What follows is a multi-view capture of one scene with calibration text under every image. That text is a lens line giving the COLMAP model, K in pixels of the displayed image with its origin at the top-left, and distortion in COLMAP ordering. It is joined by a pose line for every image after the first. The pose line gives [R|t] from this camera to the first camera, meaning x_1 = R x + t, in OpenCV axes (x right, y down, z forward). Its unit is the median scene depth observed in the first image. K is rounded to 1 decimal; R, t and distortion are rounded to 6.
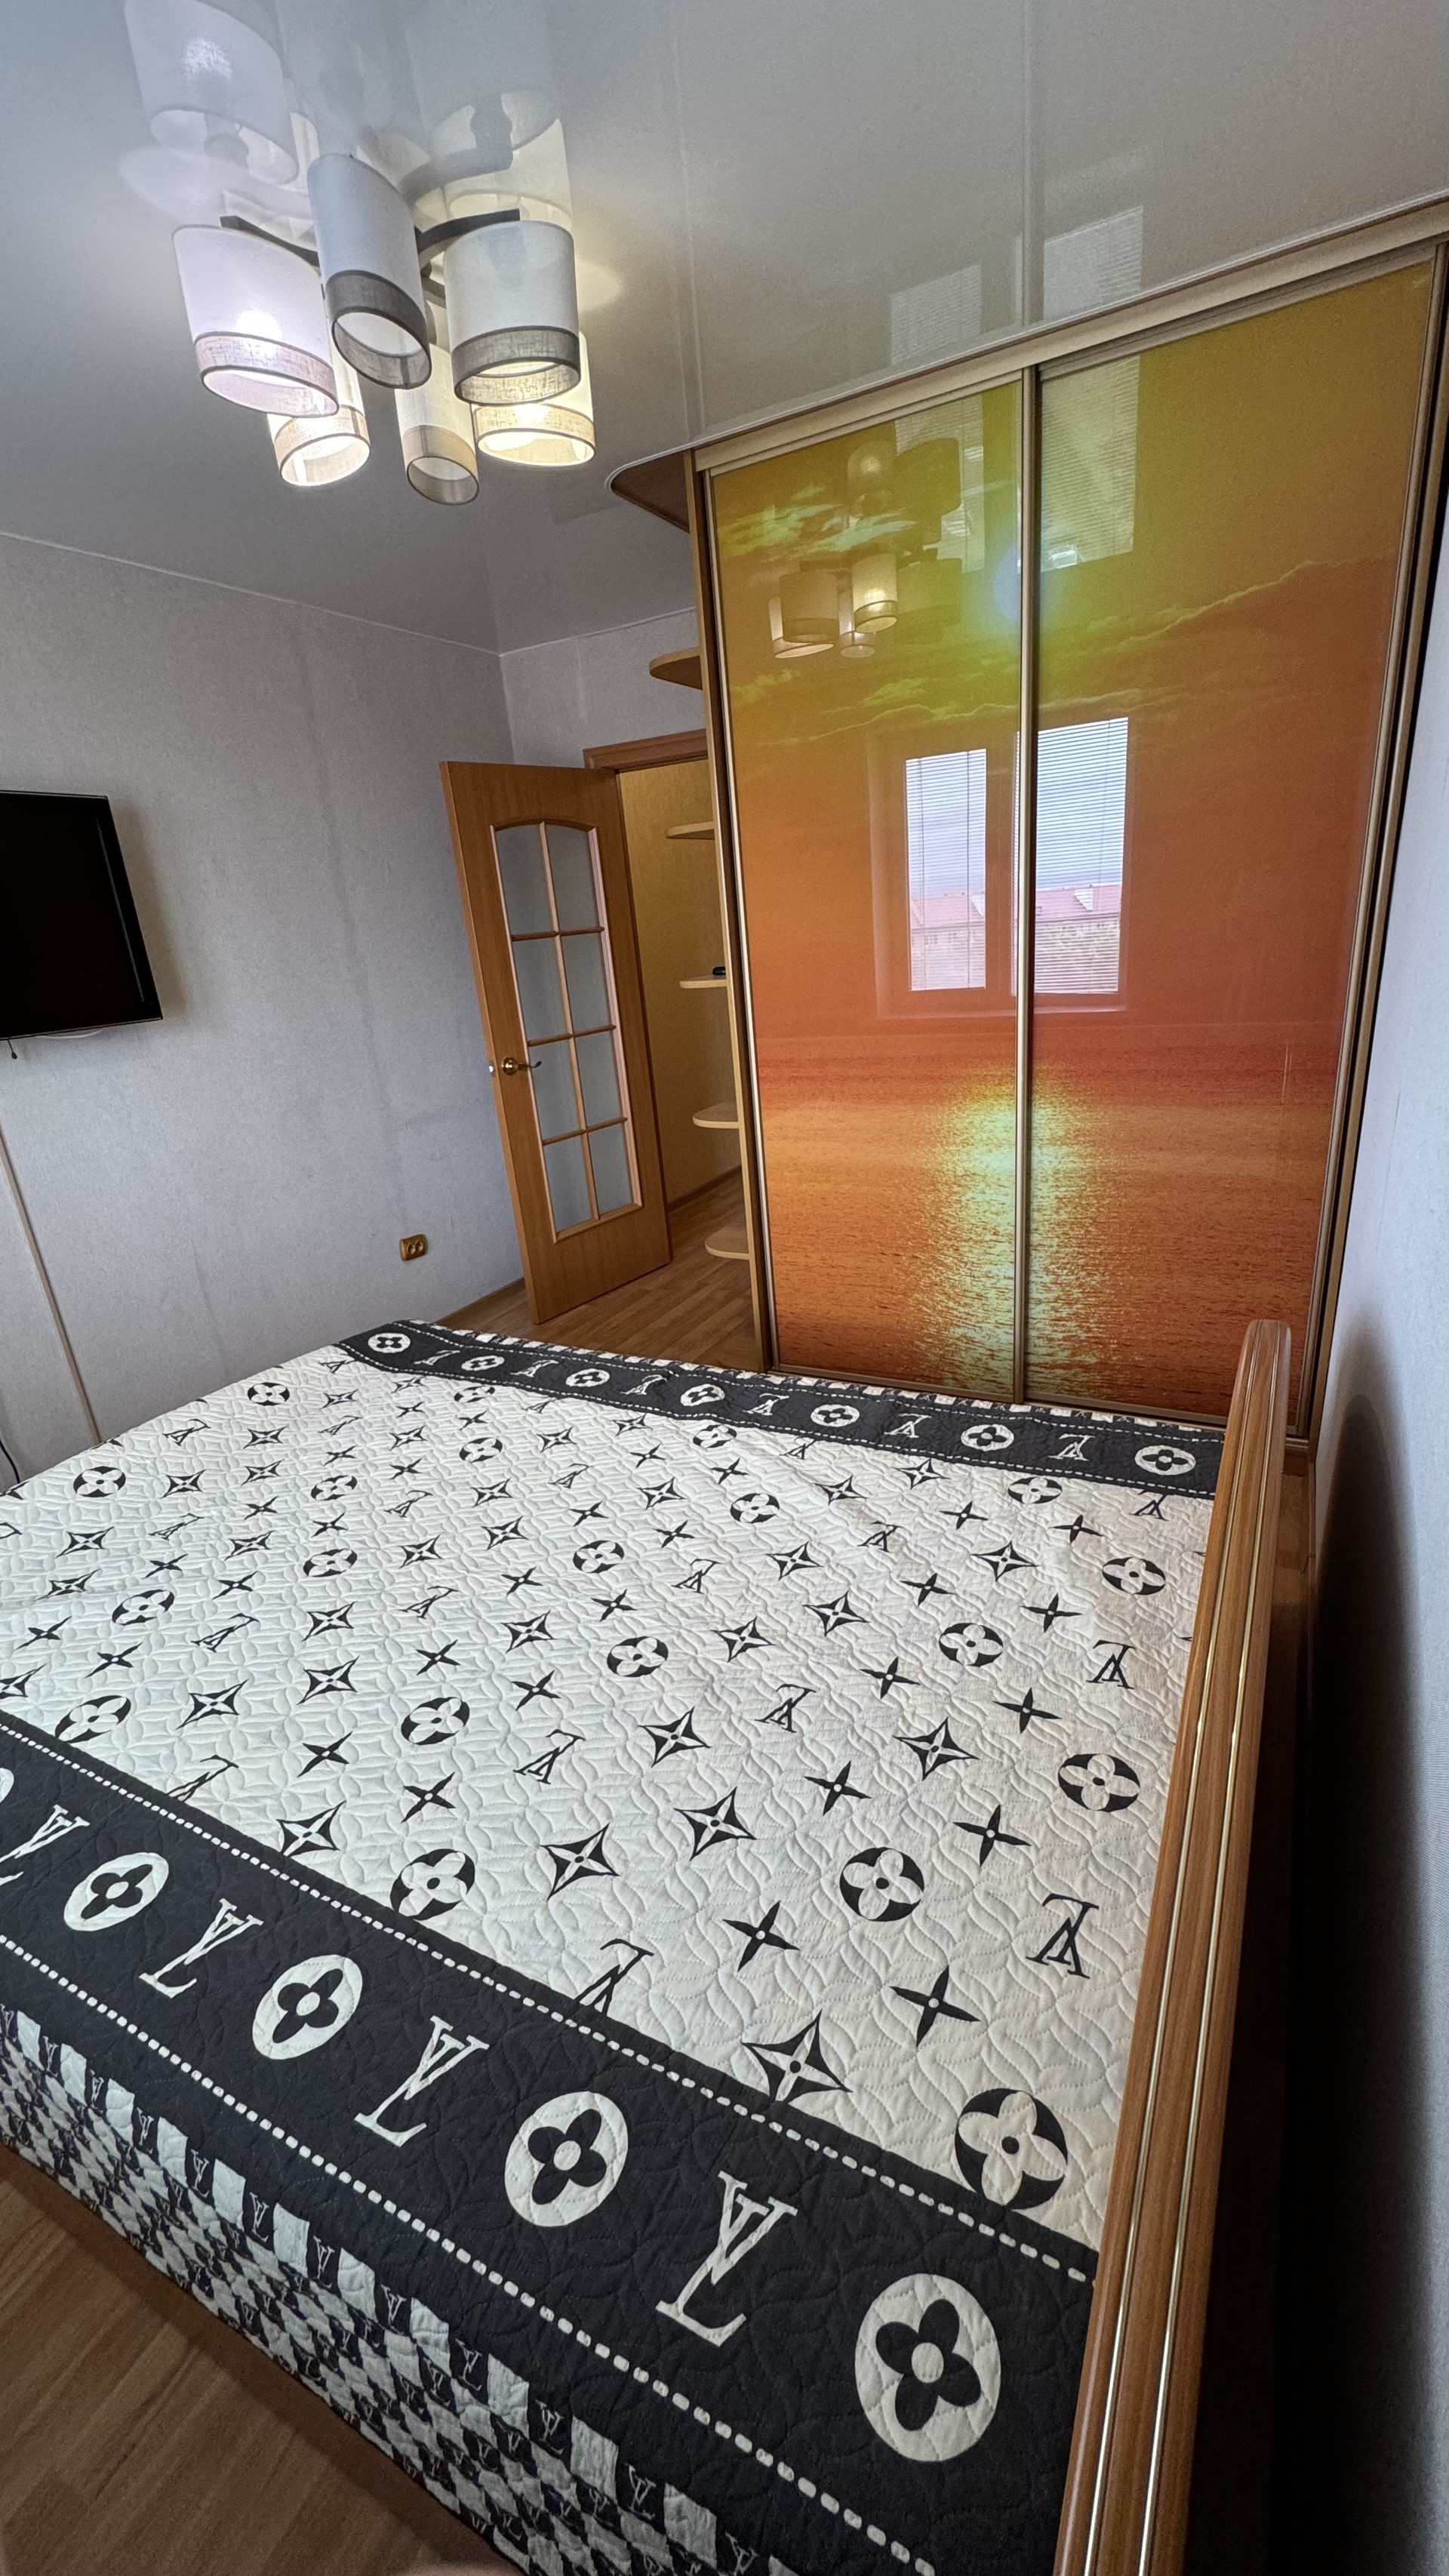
lens RADIAL K [[1032.4, 0, 727.1], [0, 1032.4, 1285.9], [0, 0, 1]] dist [-0.001771, -0.000247]
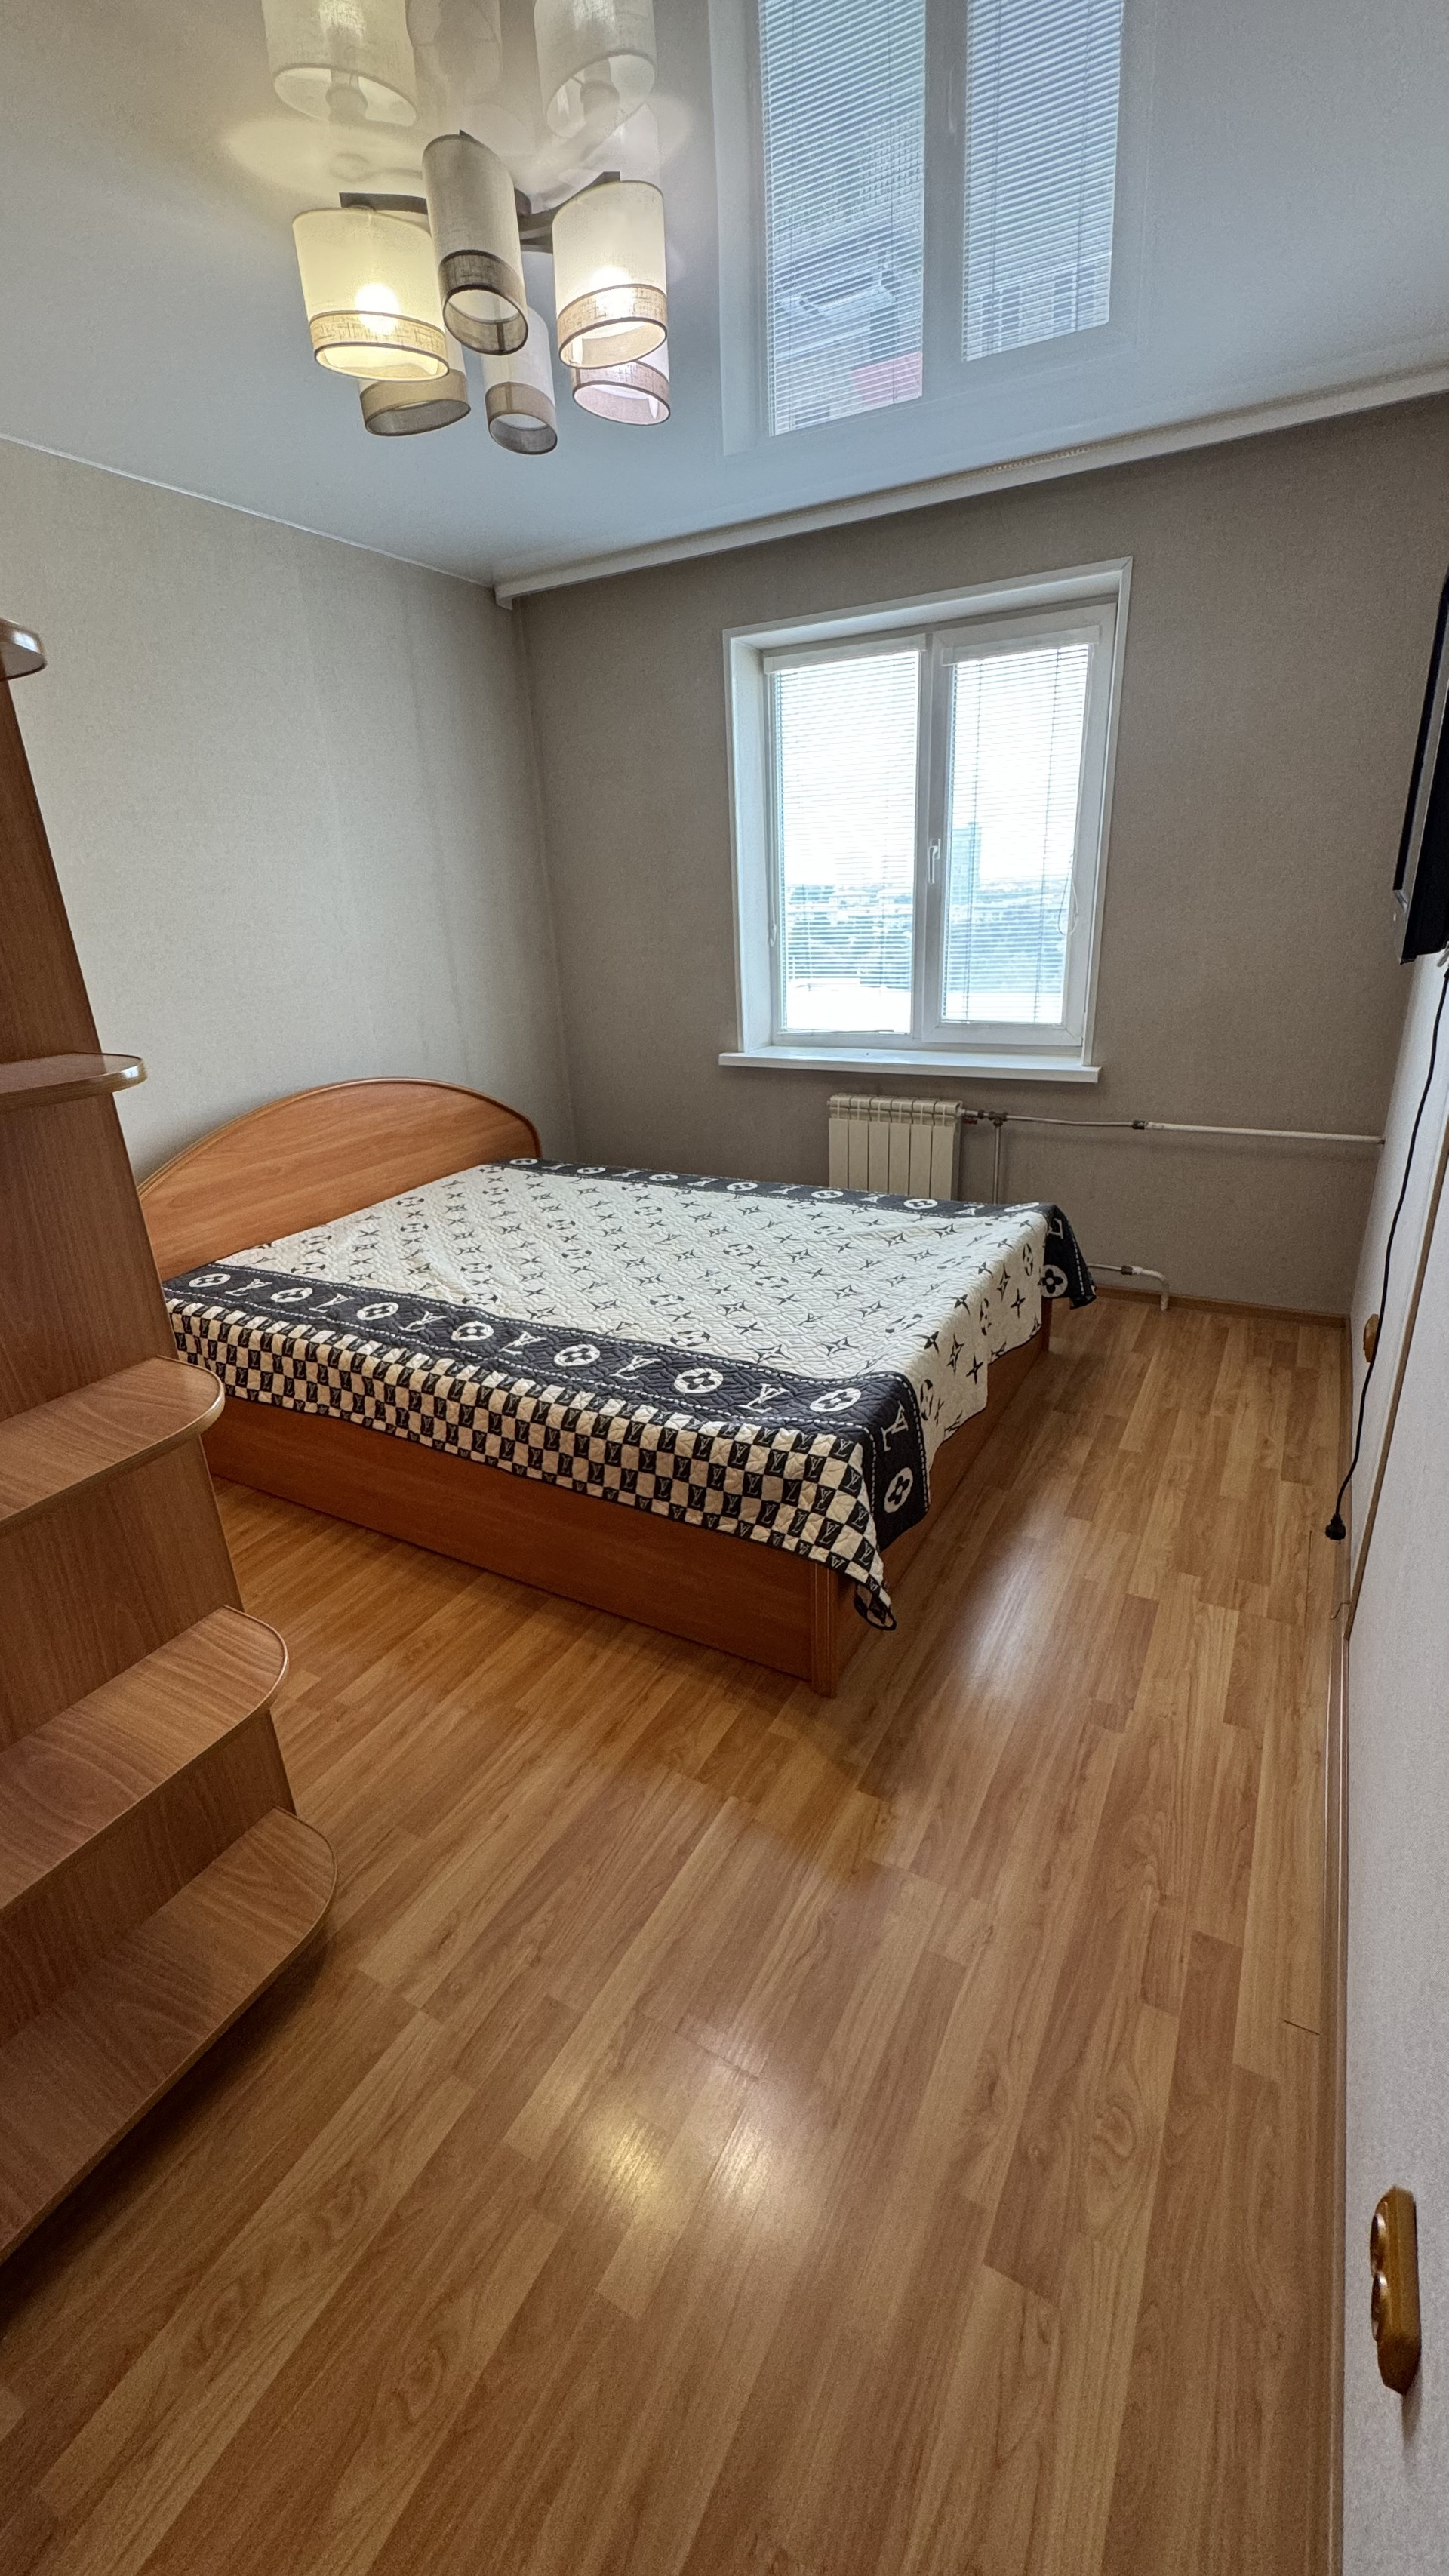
lens RADIAL K [[1032.4, 0, 727.1], [0, 1032.4, 1285.9], [0, 0, 1]] dist [-0.001771, -0.000247]
pose [[-0.991816, 0.112440, 0.060486, -0.452851], [0.124433, 0.745167, 0.655166, -0.763444], [0.028595, 0.657330, -0.753060, 2.247494]]
